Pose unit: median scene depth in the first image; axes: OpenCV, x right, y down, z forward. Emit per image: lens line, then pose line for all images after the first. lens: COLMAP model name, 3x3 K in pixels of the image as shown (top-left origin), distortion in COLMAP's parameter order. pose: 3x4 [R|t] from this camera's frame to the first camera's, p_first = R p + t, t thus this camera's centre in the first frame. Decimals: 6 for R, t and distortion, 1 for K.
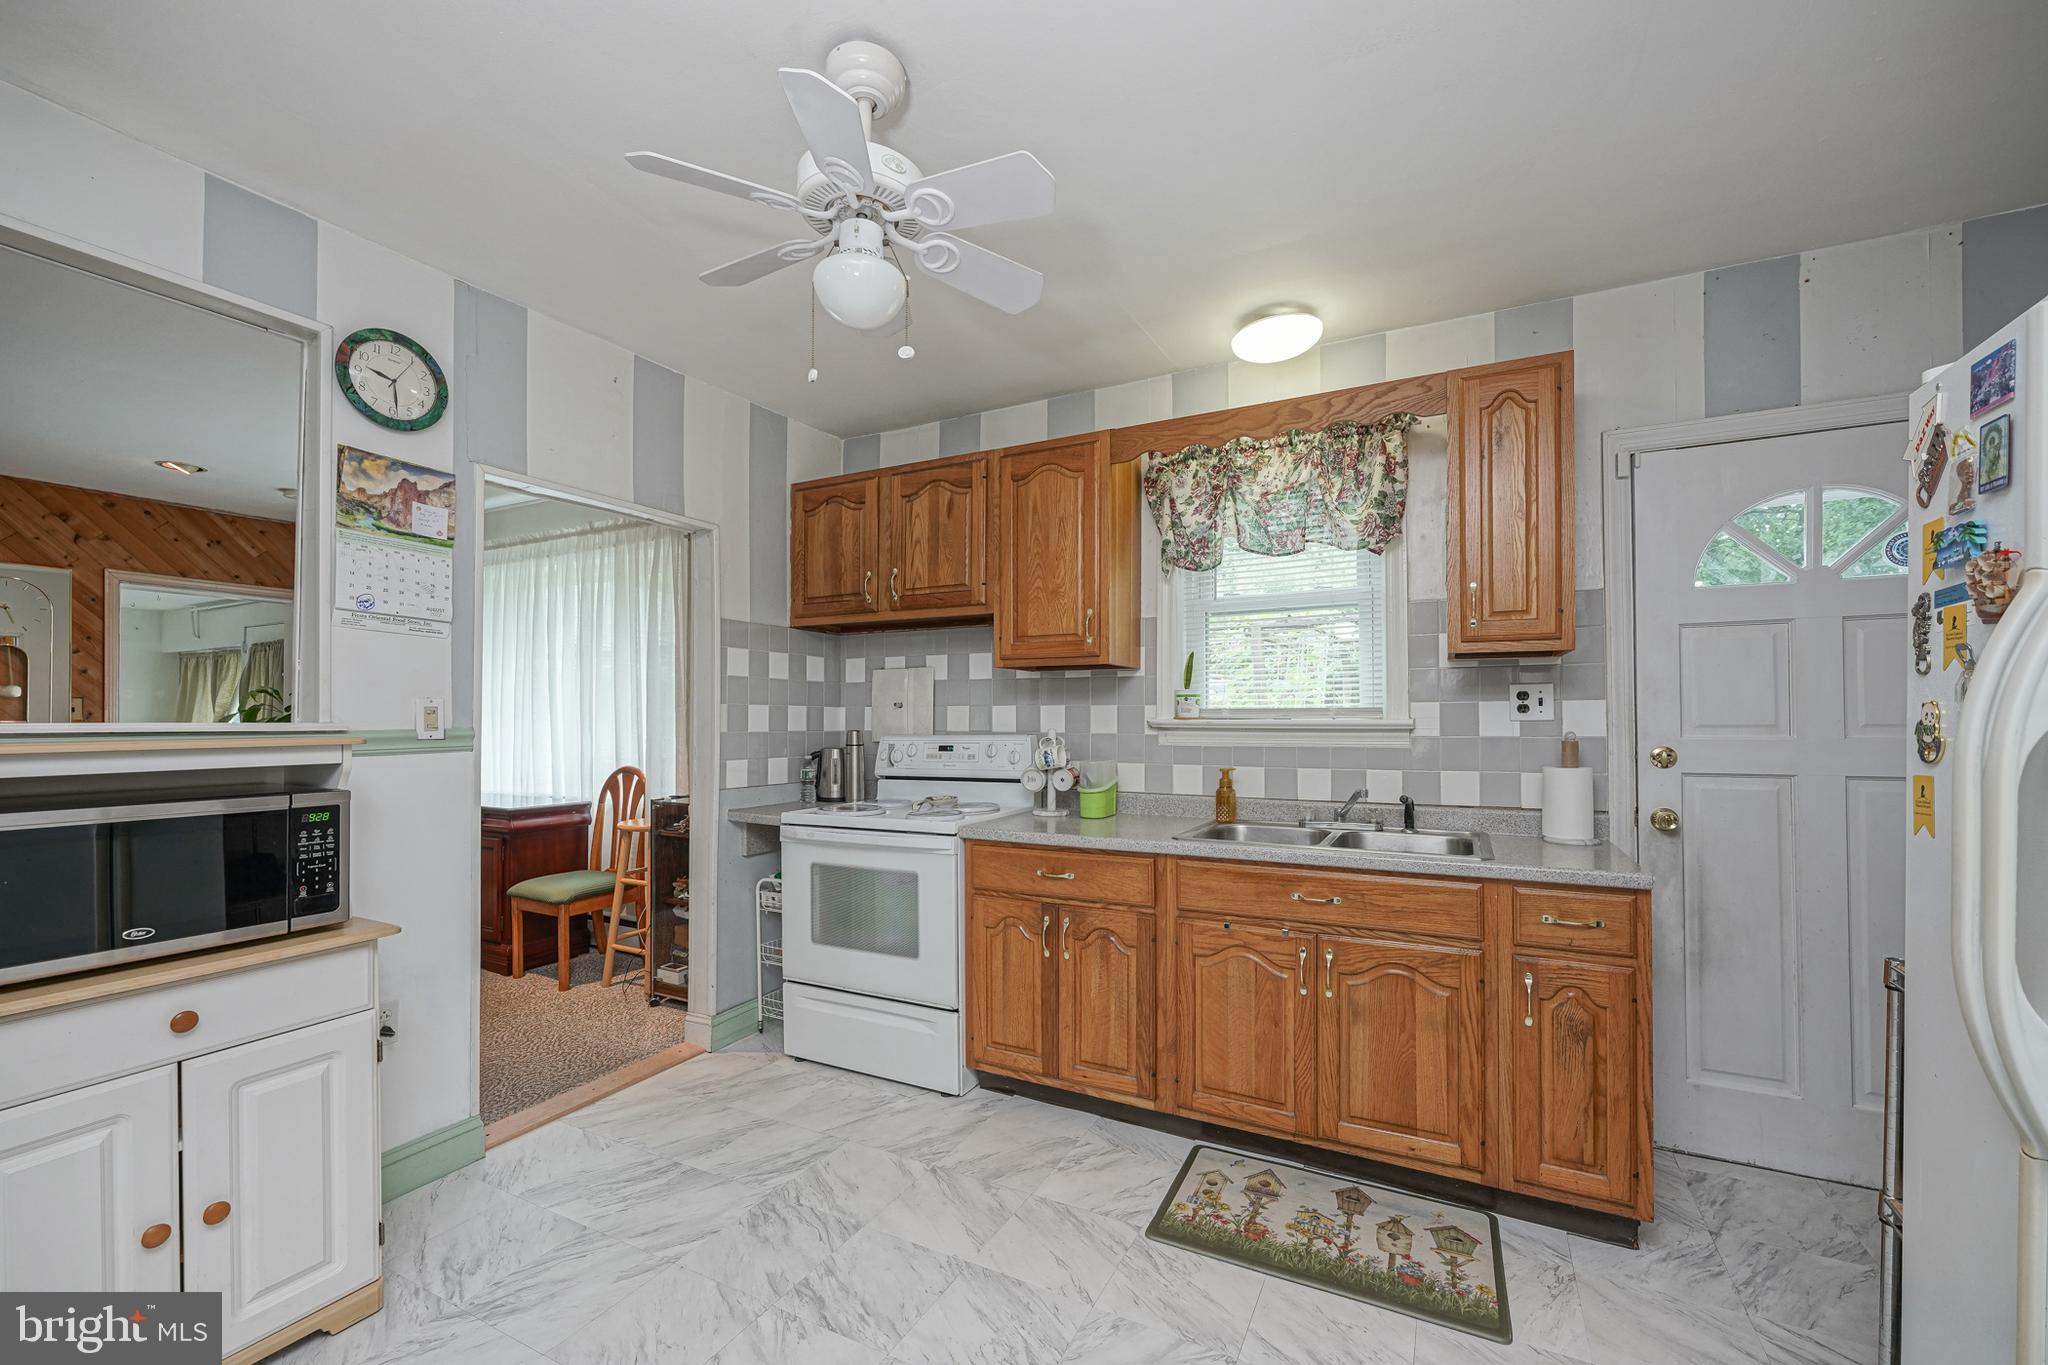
lens RADIAL K [[833.0, 0, 1005.6], [0, 833.0, 714.0], [0, 0, 1]] dist [-0.002581, 0.000651]
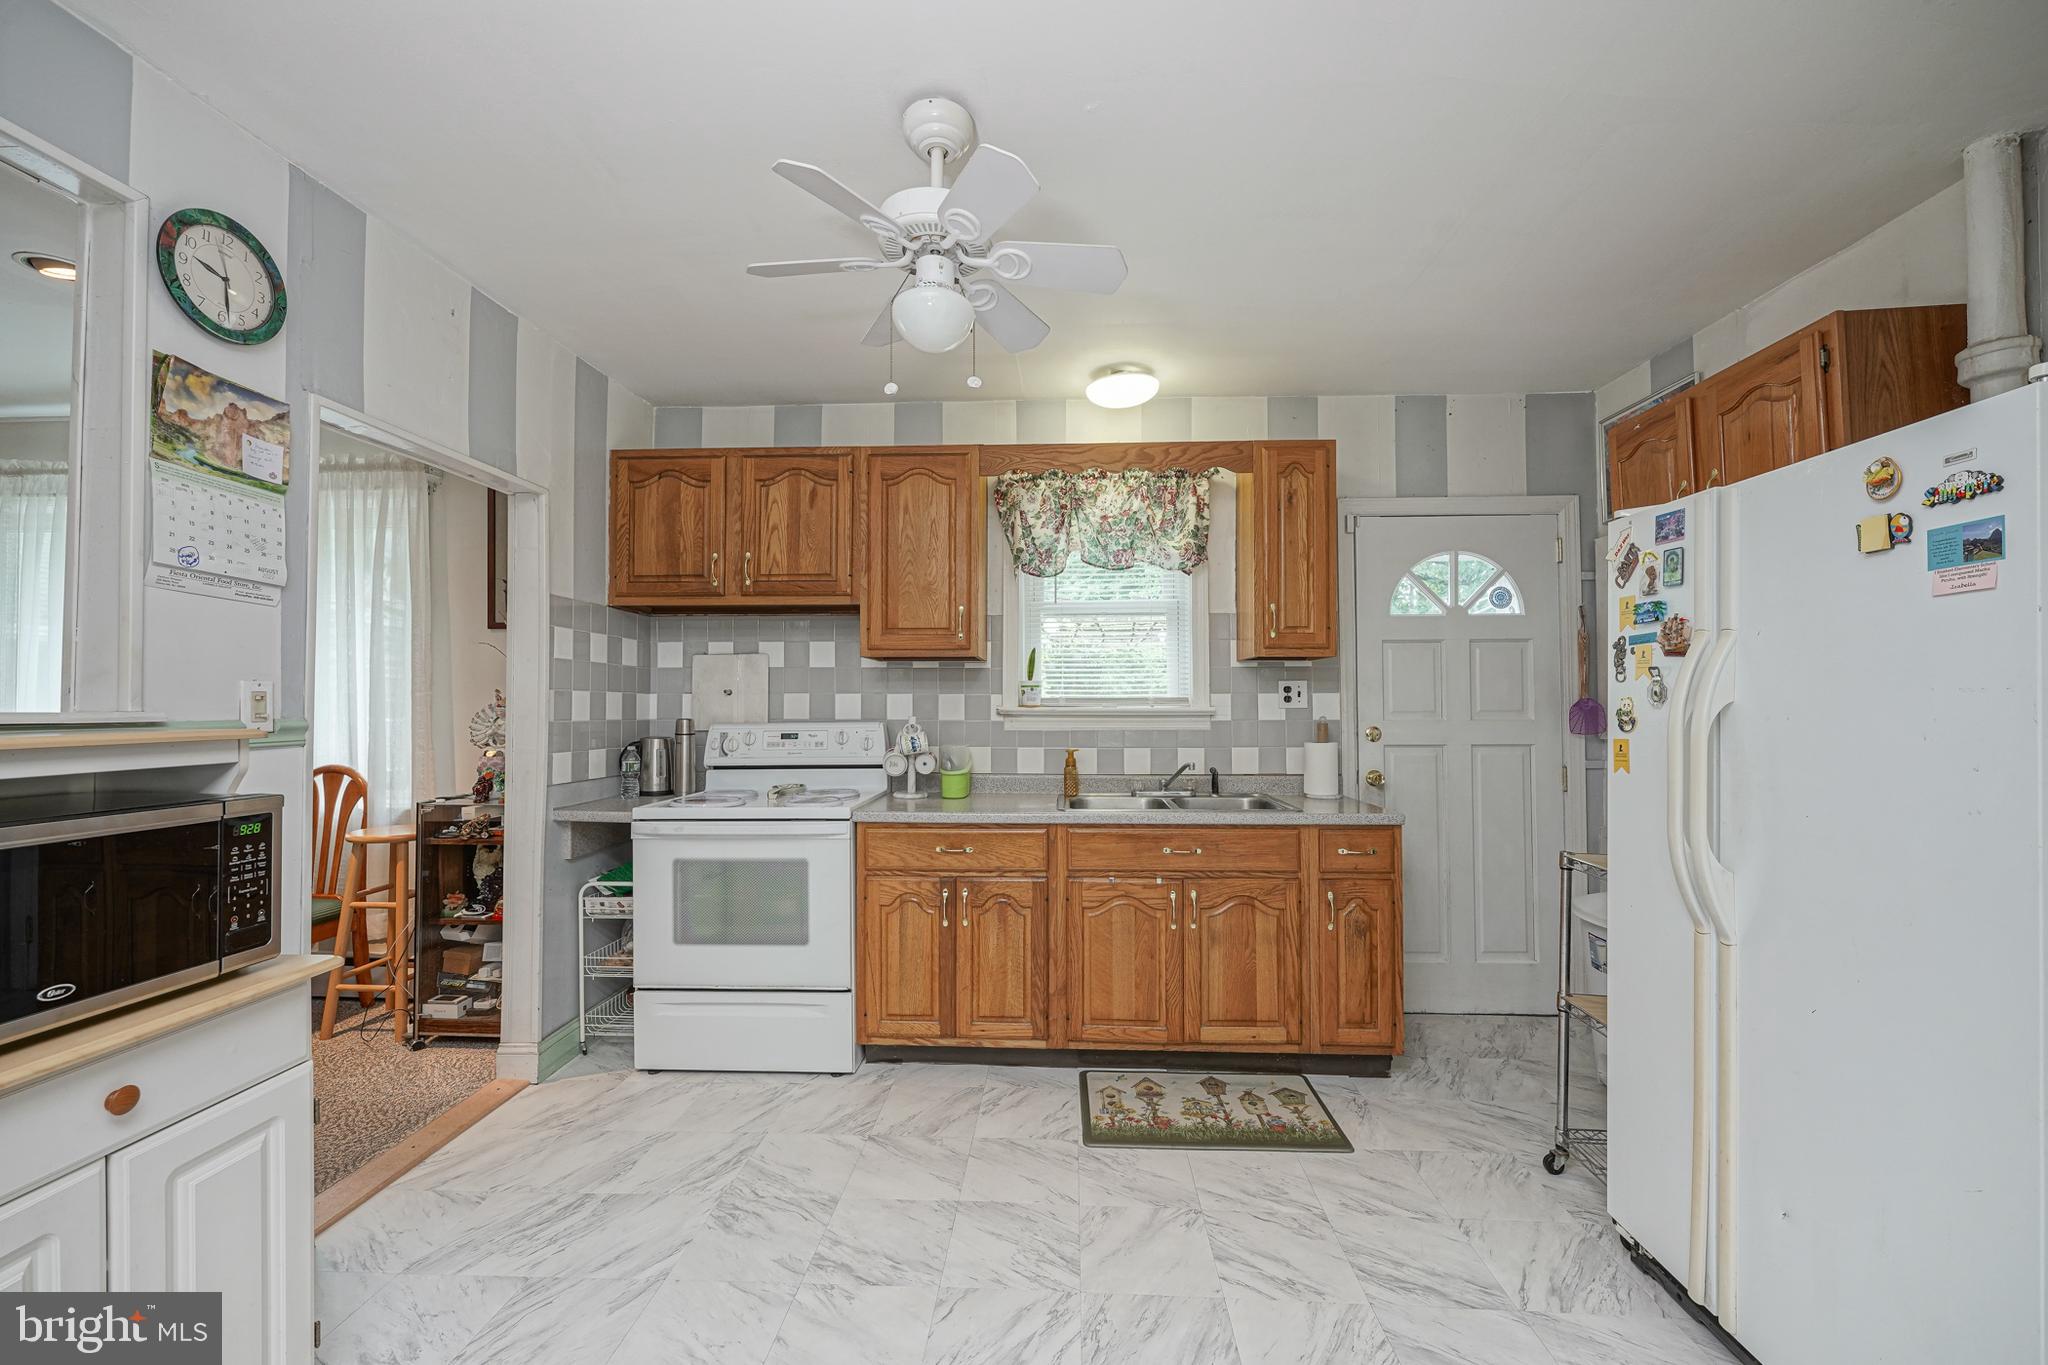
lens RADIAL K [[833.0, 0, 1028.8], [0, 833.0, 694.2], [0, 0, 1]] dist [-0.002581, 0.000651]
pose [[0.906332, 0.006417, 0.422518, -0.339289], [-0.002685, 0.999952, -0.009426, -0.000558], [-0.422559, 0.007409, 0.906305, -0.032953]]
